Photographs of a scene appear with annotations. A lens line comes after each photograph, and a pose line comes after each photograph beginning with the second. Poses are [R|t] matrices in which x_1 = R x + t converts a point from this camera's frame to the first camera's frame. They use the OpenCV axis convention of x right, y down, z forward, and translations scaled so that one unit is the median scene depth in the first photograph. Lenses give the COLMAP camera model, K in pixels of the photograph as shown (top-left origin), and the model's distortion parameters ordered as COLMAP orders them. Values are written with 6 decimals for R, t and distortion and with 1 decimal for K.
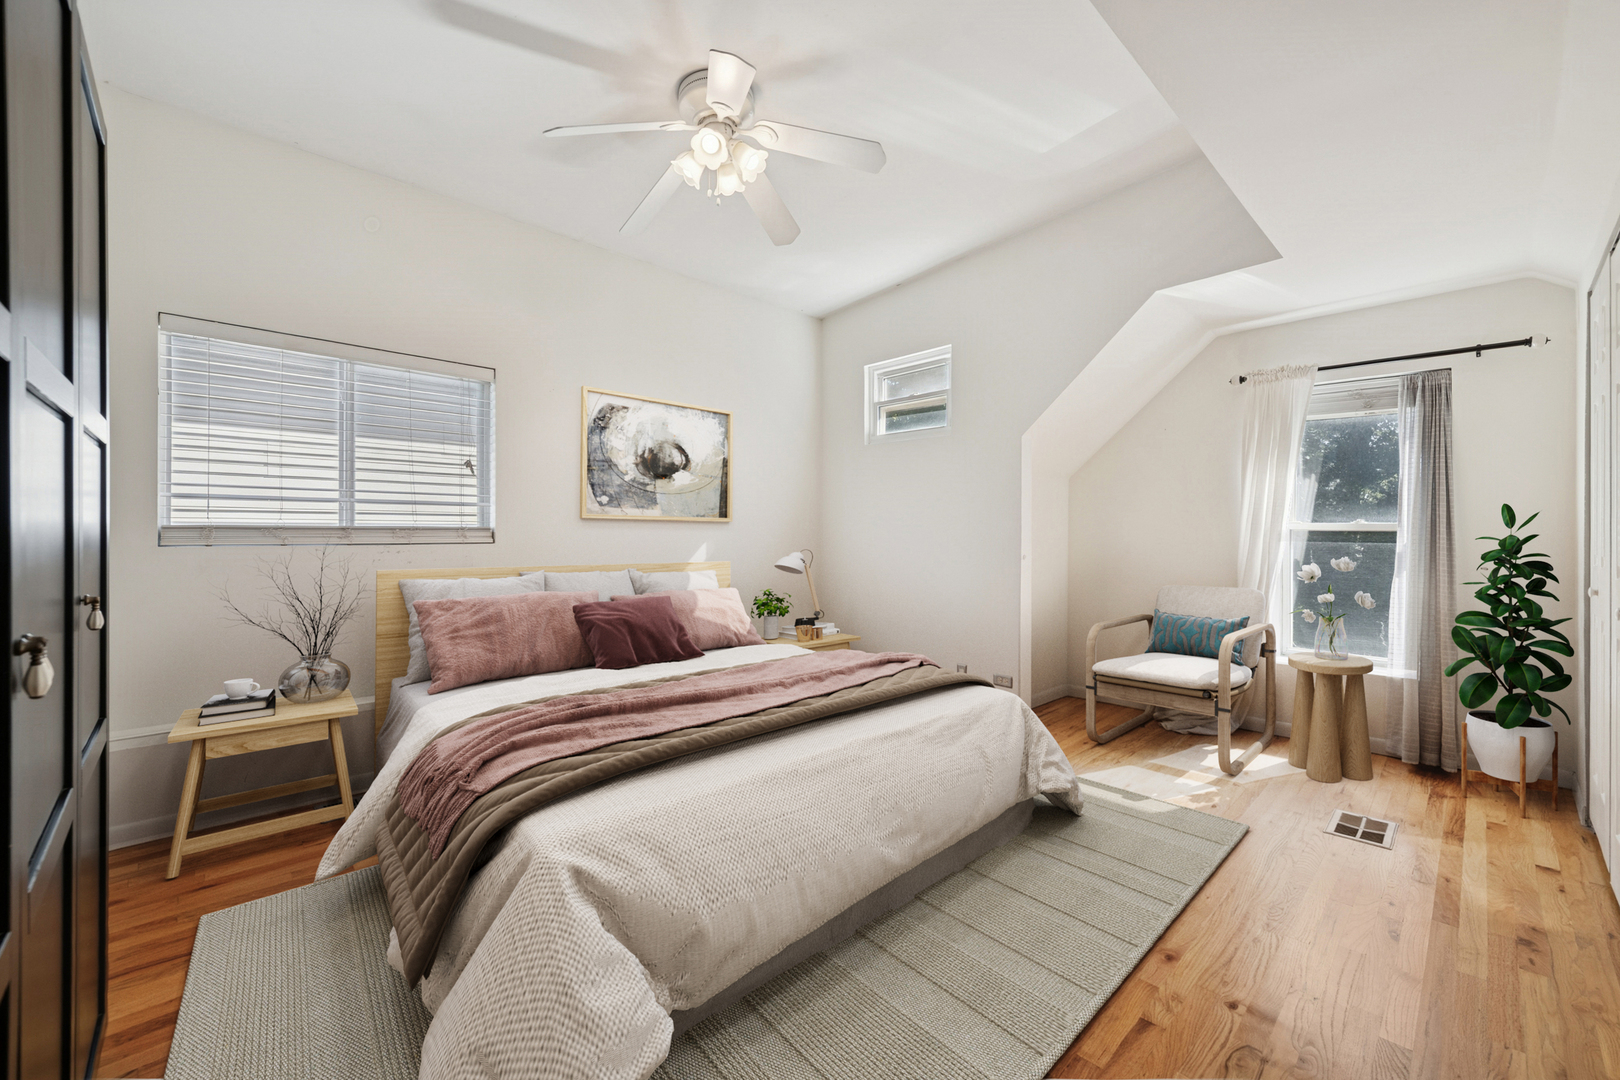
lens RADIAL K [[654.4, 0, 807.0], [0, 654.4, 536.4], [0, 0, 1]] dist [0.002481, -0.000900]
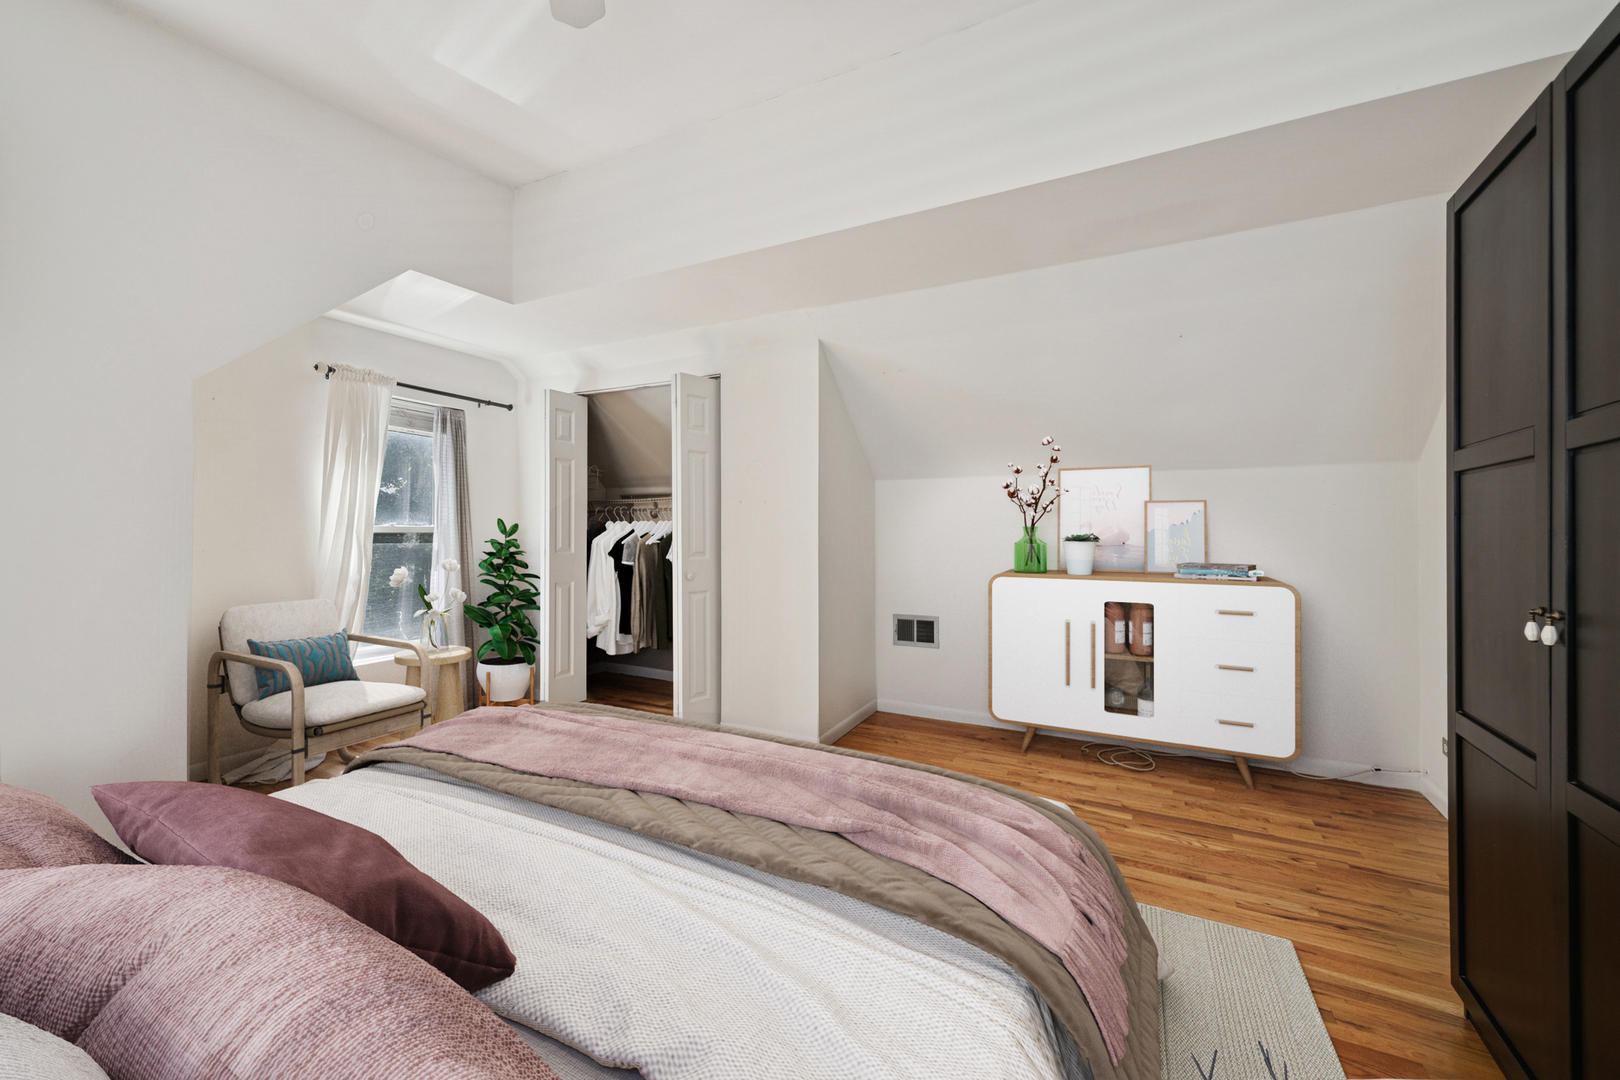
lens RADIAL K [[654.4, 0, 808.5], [0, 654.4, 533.1], [0, 0, 1]] dist [0.002481, -0.000900]
pose [[-0.305744, -0.004725, 0.952102, -0.465334], [0.001361, 0.999984, 0.005400, -0.014136], [-0.952113, 0.002947, -0.305733, 0.703226]]
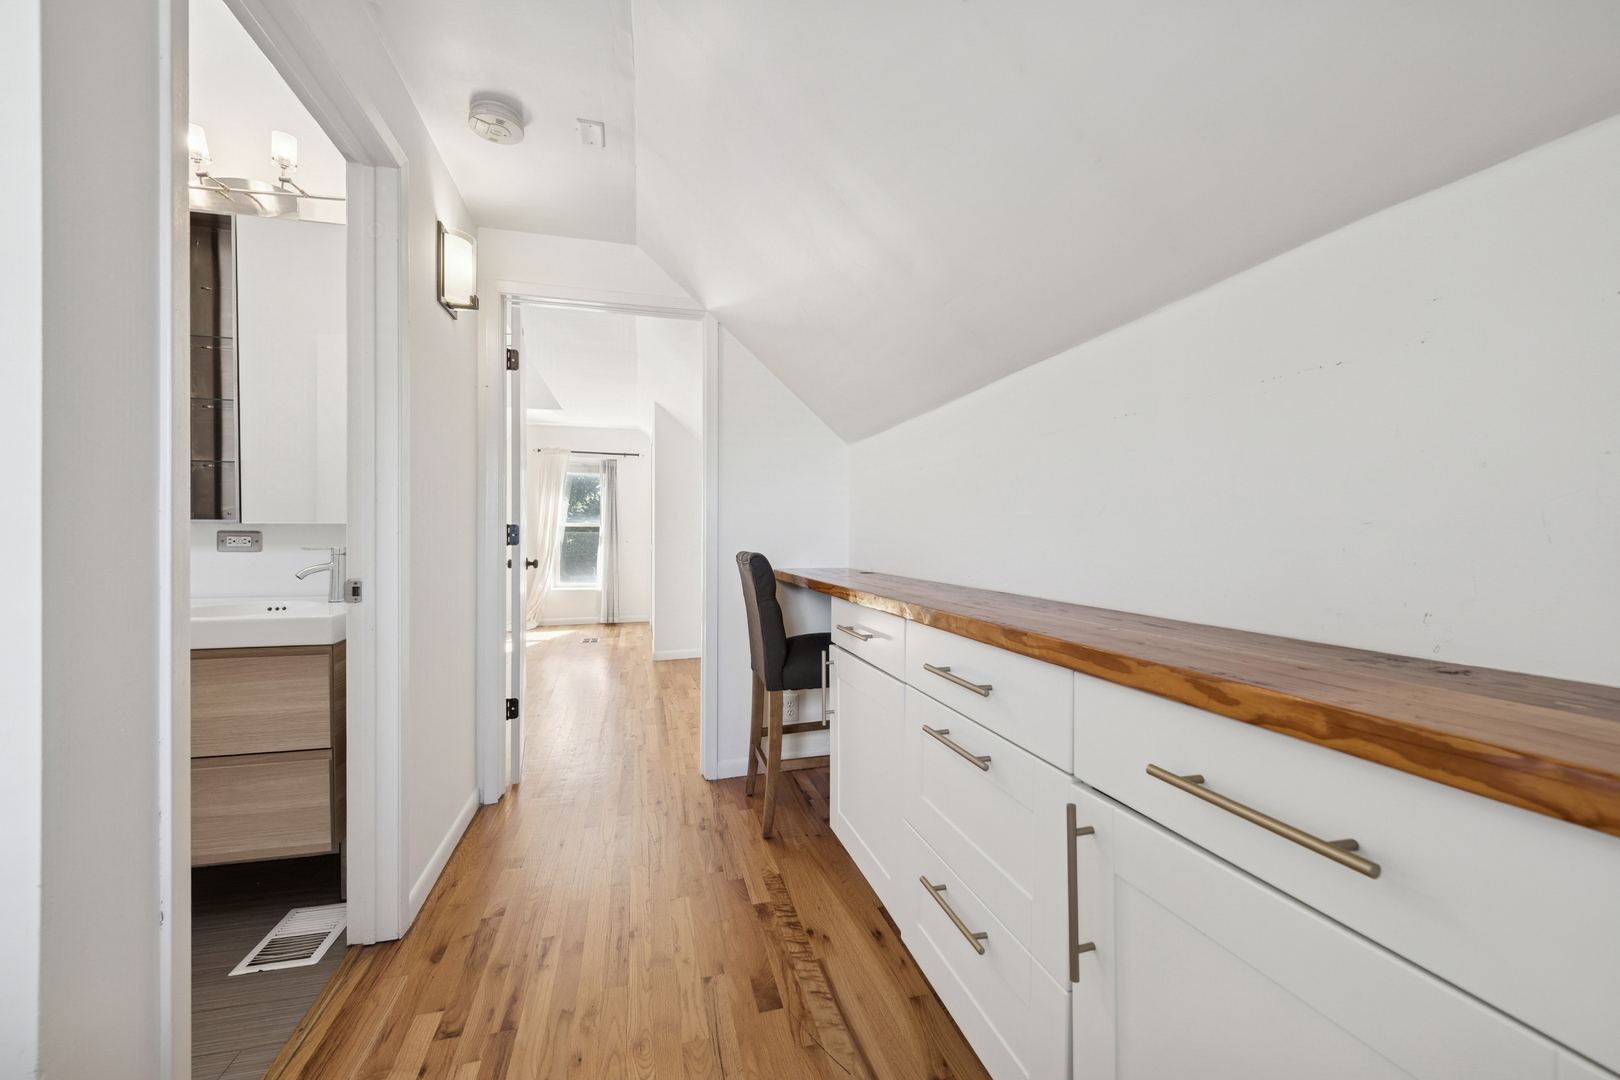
lens RADIAL K [[654.4, 0, 808.7], [0, 654.4, 530.2], [0, 0, 1]] dist [0.002481, -0.000900]
pose [[0.493126, 0.000615, 0.869958, -0.739213], [0.002621, 0.999994, -0.002193, 0.011147], [-0.869954, 0.003362, 0.493121, -0.774584]]
